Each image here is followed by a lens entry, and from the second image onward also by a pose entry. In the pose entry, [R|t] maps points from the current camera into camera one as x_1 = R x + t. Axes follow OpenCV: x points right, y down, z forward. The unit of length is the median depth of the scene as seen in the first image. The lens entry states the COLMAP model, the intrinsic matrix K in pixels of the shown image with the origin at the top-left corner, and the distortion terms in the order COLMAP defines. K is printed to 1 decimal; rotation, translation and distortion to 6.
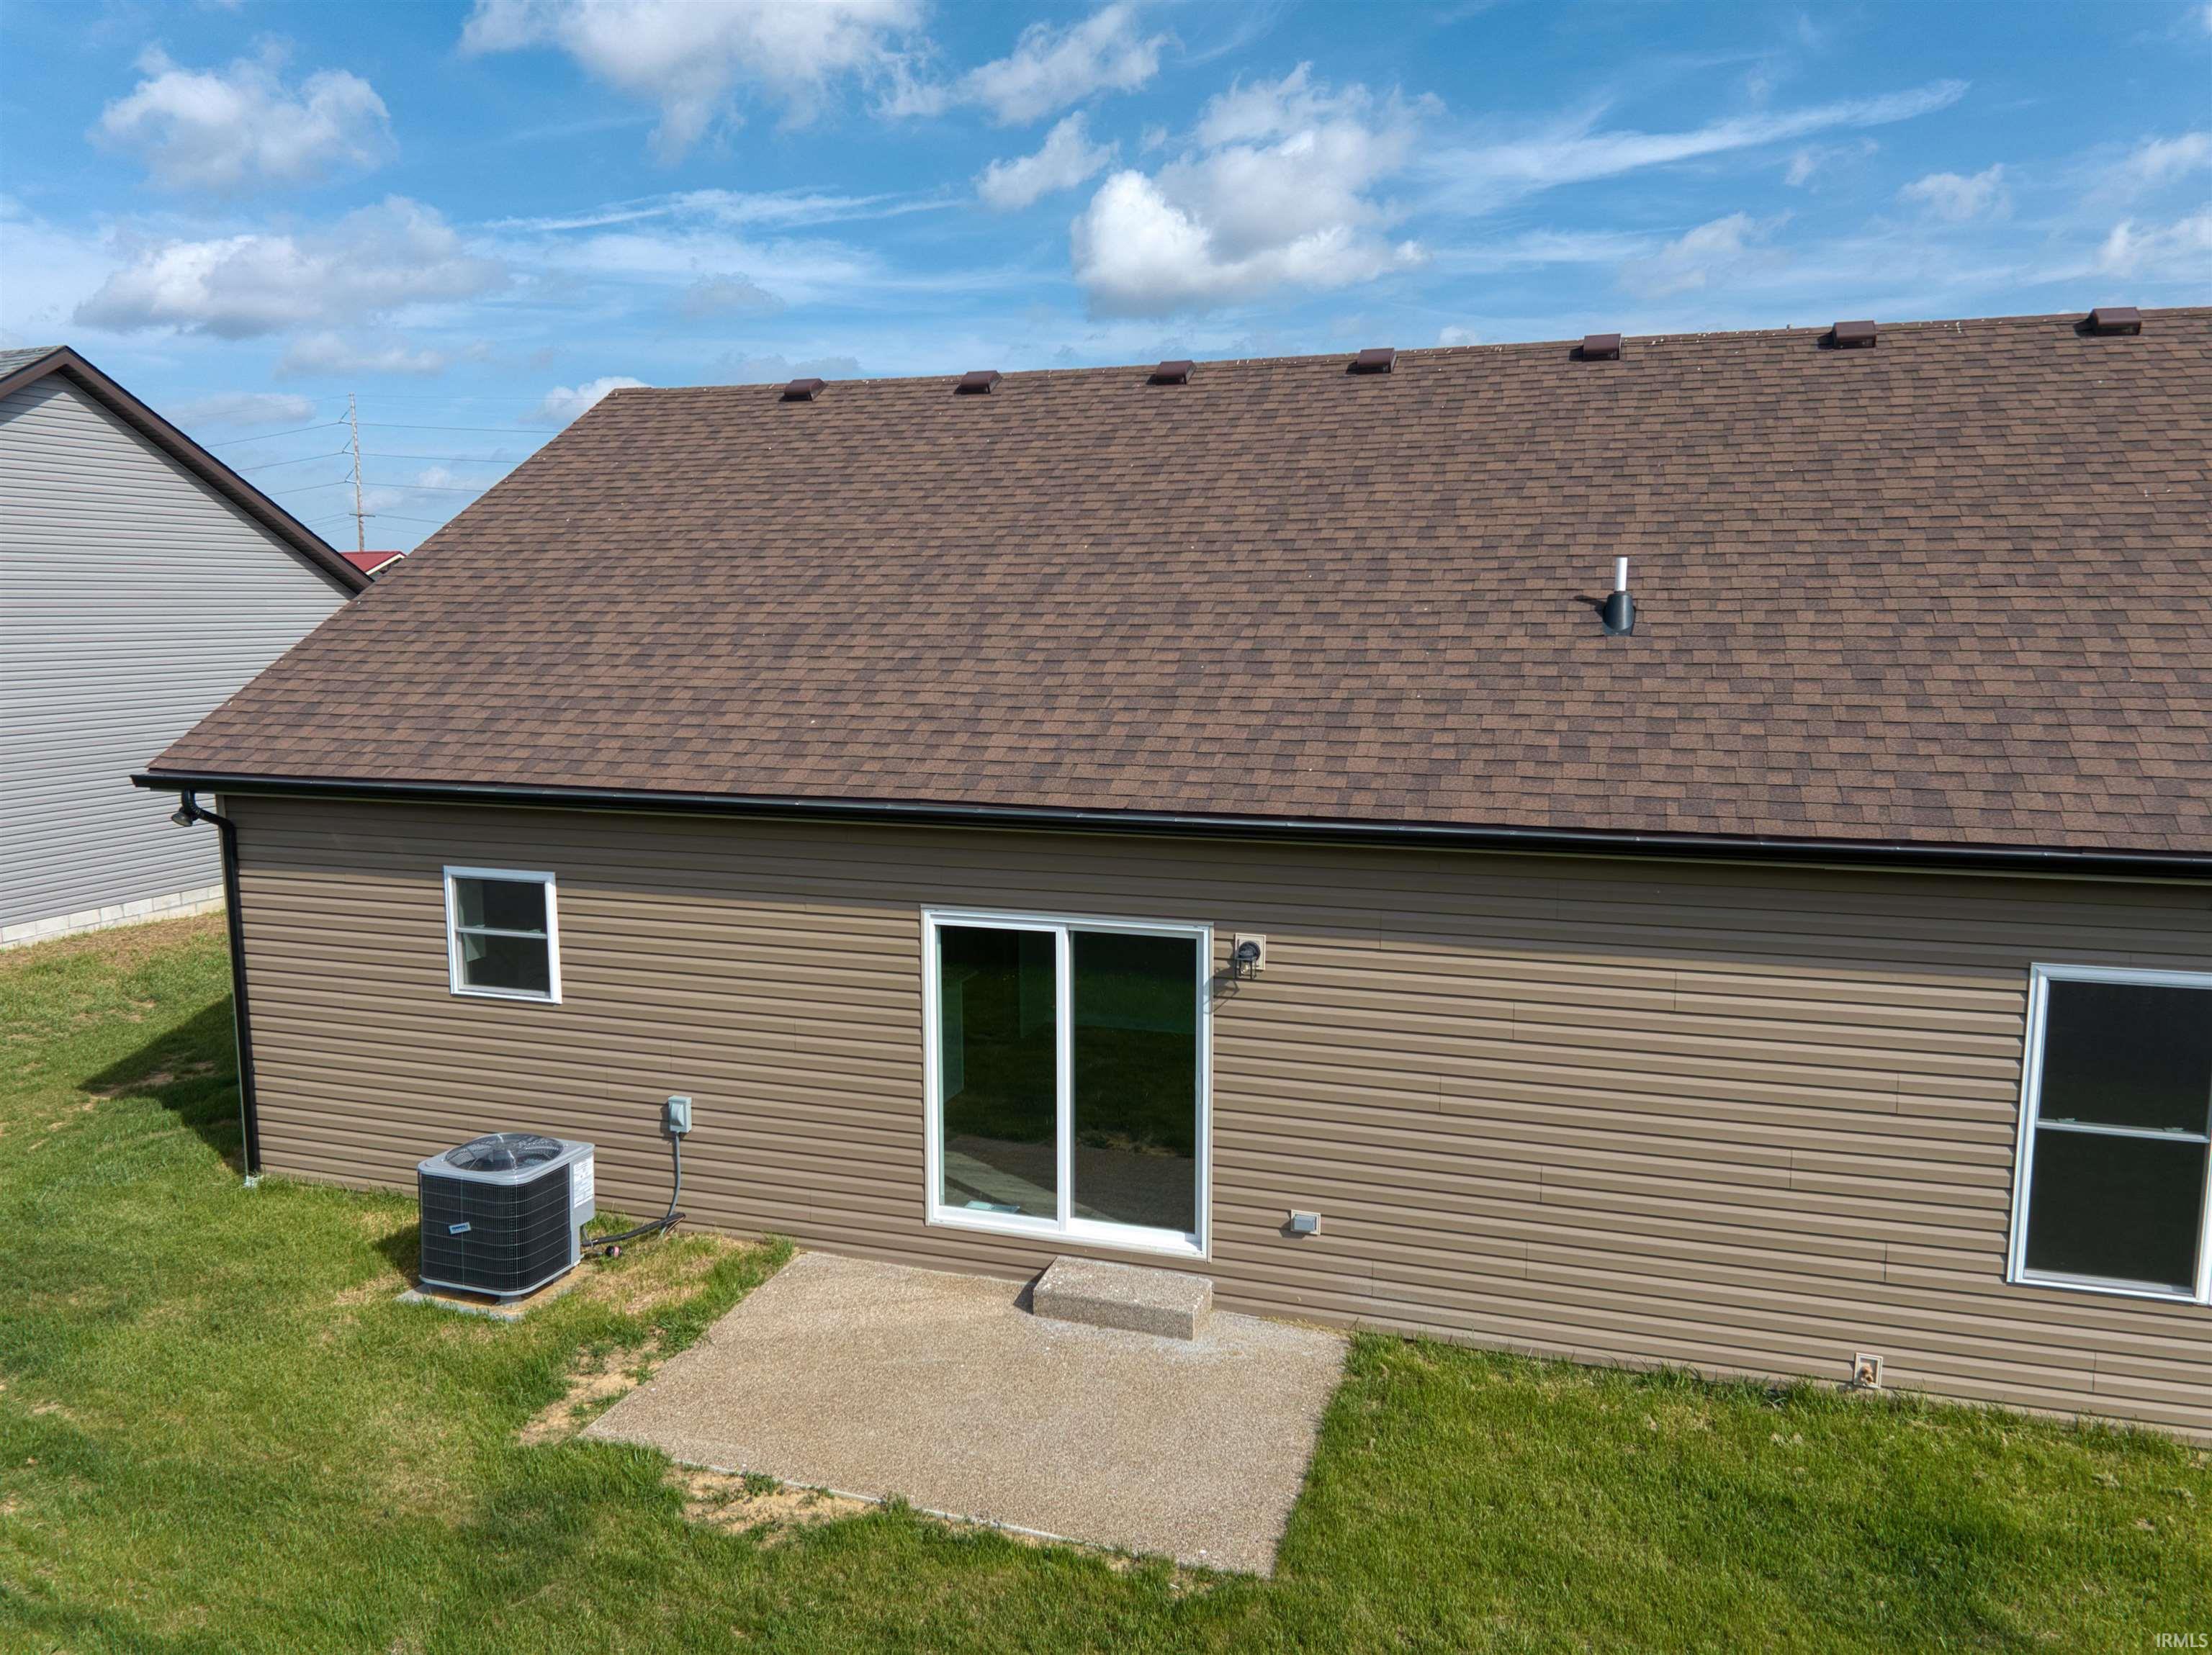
lens RADIAL K [[1544.7, 0, 1104.4], [0, 1544.7, 798.5], [0, 0, 1]] dist [0.030633, -0.032999]
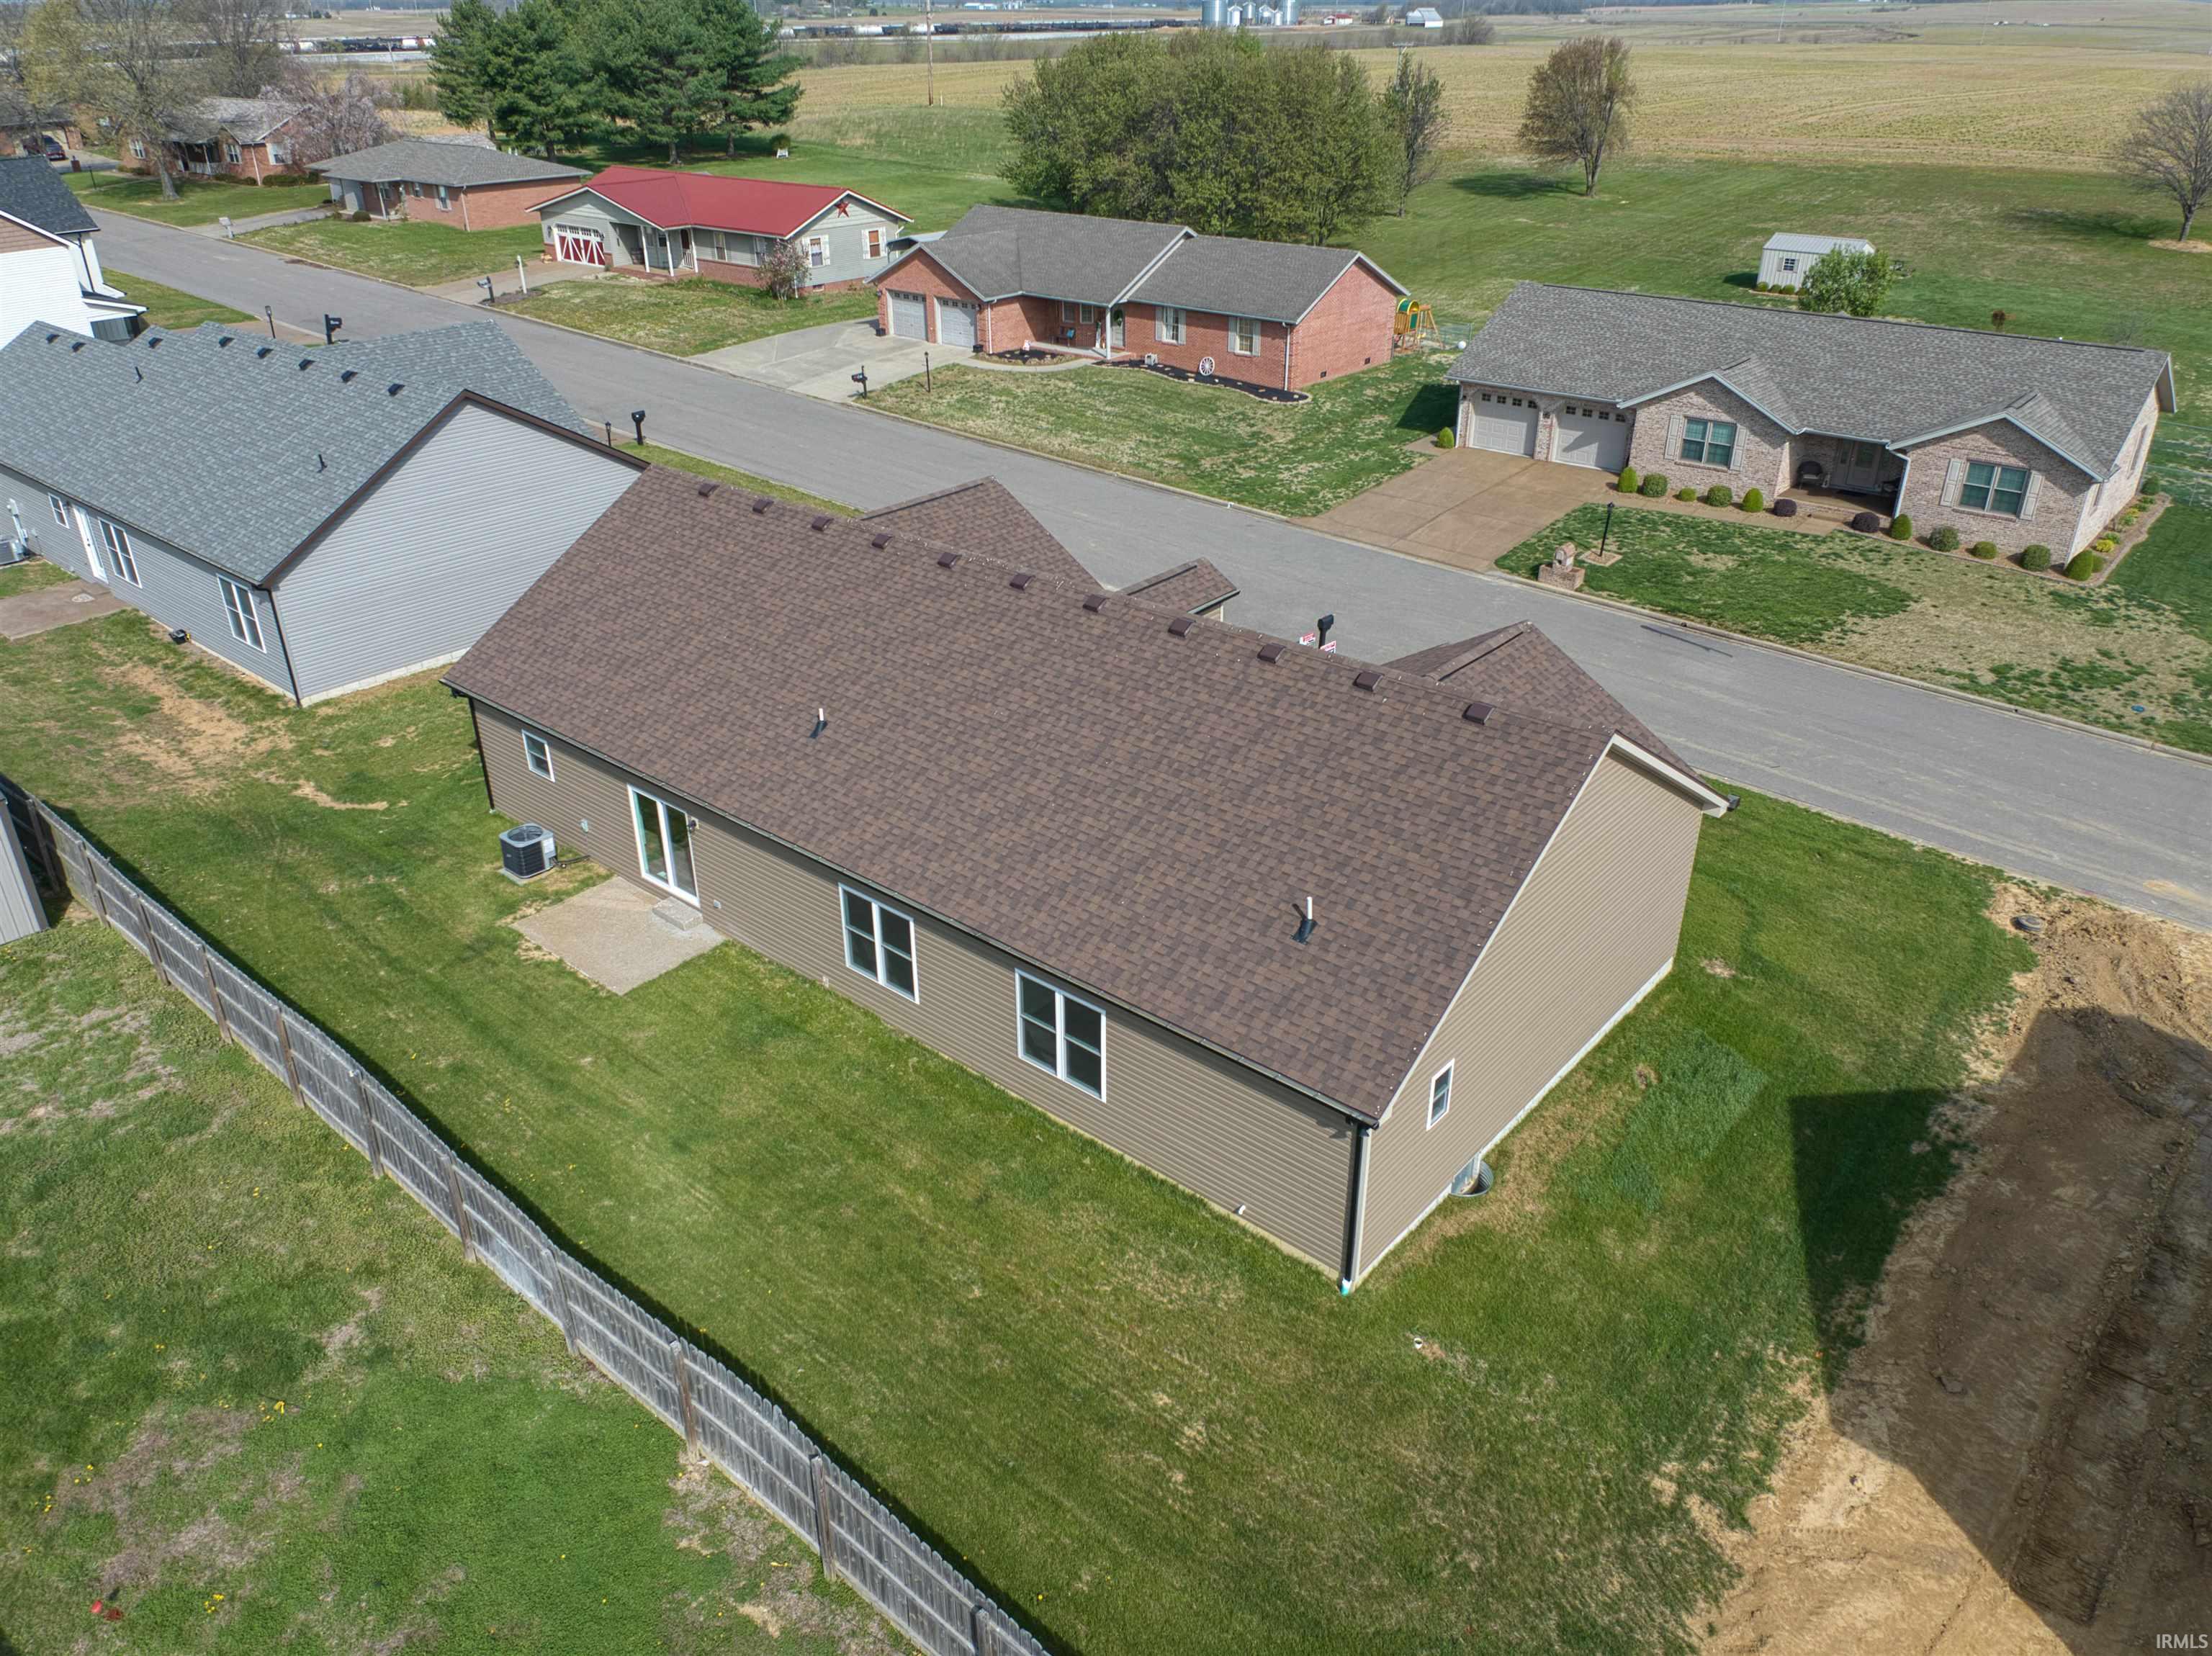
lens RADIAL K [[1544.8, 0, 1104.4], [0, 1544.8, 799.0], [0, 0, 1]] dist [0.030633, -0.032999]
pose [[0.925324, 0.169120, -0.339373, 1.848232], [-0.042071, 0.935289, 0.351374, -1.044106], [0.376836, -0.310857, 0.872561, -1.355410]]
